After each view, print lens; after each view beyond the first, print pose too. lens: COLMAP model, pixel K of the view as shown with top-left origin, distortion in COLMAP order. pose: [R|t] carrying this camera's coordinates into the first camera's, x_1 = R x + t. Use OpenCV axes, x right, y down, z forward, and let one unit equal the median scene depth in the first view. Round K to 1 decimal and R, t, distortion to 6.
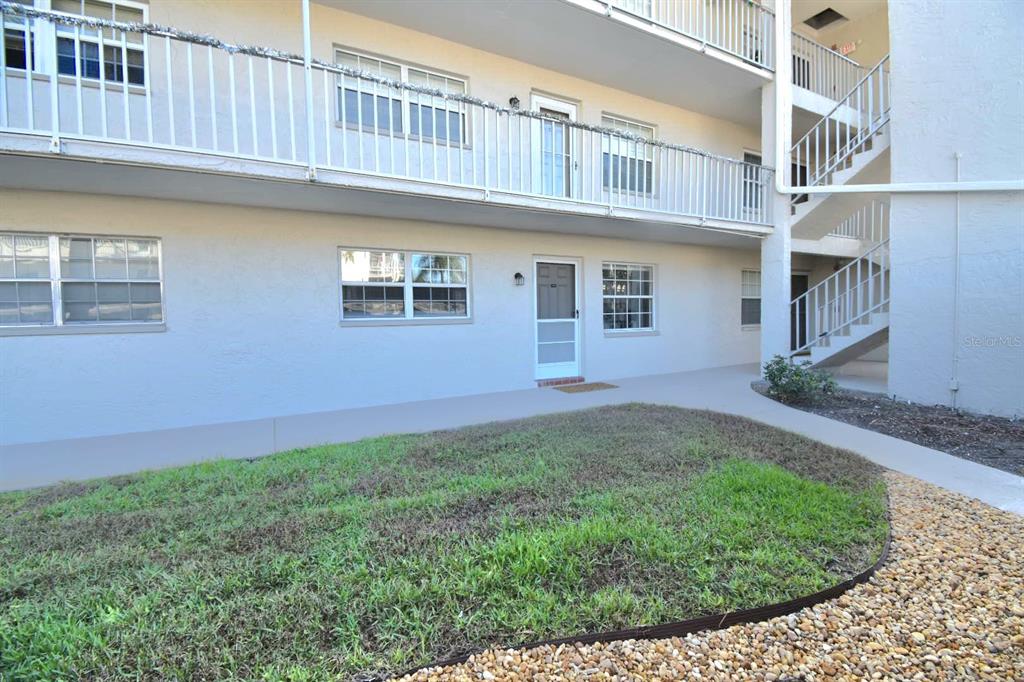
lens RADIAL K [[451.2, 0, 502.9], [0, 451.2, 336.0], [0, 0, 1]] dist [0.005175, -0.016158]
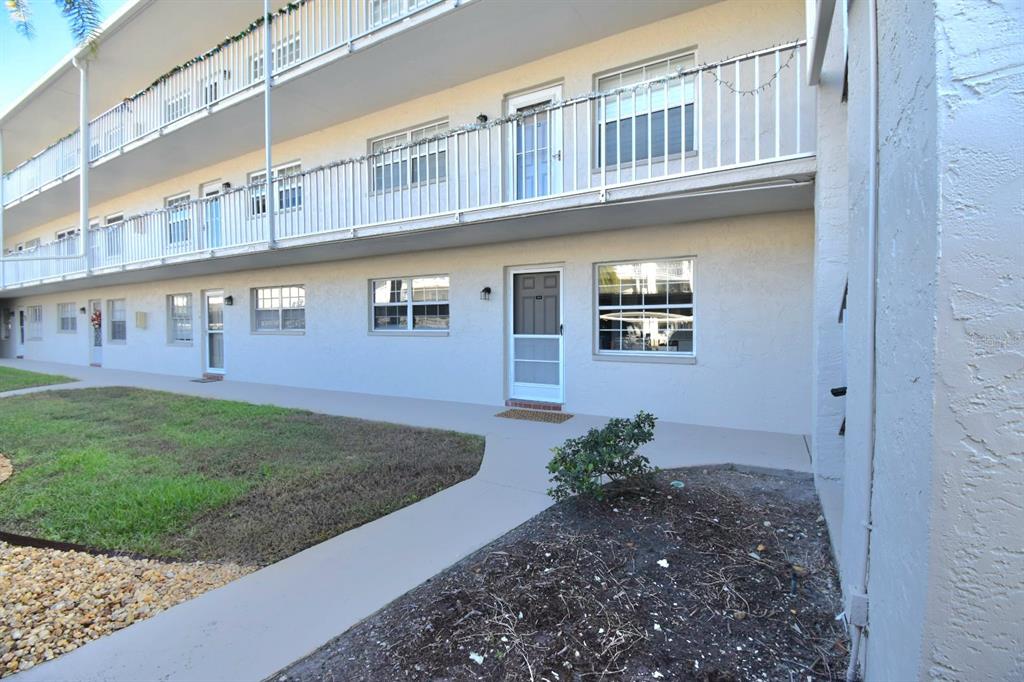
lens RADIAL K [[451.2, 0, 504.1], [0, 451.2, 340.7], [0, 0, 1]] dist [0.005175, -0.016158]
pose [[0.534986, 0.041779, -0.843827, 0.860312], [-0.044851, 0.998773, 0.021015, -0.042782], [0.843669, 0.026604, 0.536203, 0.477873]]
